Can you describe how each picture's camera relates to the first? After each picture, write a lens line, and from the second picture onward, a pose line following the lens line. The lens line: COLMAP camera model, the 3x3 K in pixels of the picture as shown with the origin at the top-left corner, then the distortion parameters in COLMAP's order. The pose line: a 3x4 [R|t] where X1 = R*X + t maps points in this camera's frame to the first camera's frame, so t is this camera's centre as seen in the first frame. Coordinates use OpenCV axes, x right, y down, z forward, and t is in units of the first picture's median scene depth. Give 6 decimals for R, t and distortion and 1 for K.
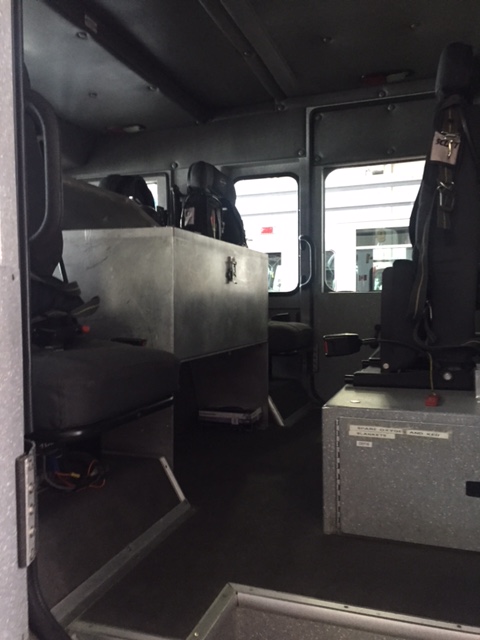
lens RADIAL K [[543.5, 0, 240.4], [0, 543.5, 320.6], [0, 0, 1]] dist [0.007250, -0.012008]
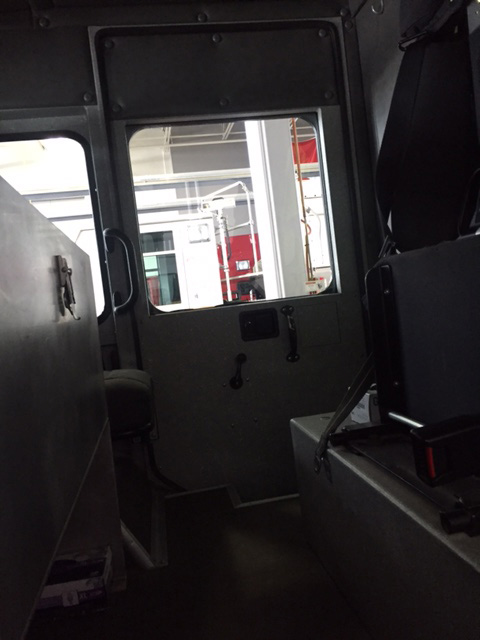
lens RADIAL K [[543.5, 0, 238.6], [0, 543.5, 319.4], [0, 0, 1]] dist [0.007250, -0.012008]
pose [[0.871027, -0.113963, 0.477832, -0.065954], [0.127220, 0.991864, 0.004654, -0.037059], [-0.474475, 0.056736, 0.878439, 0.385504]]
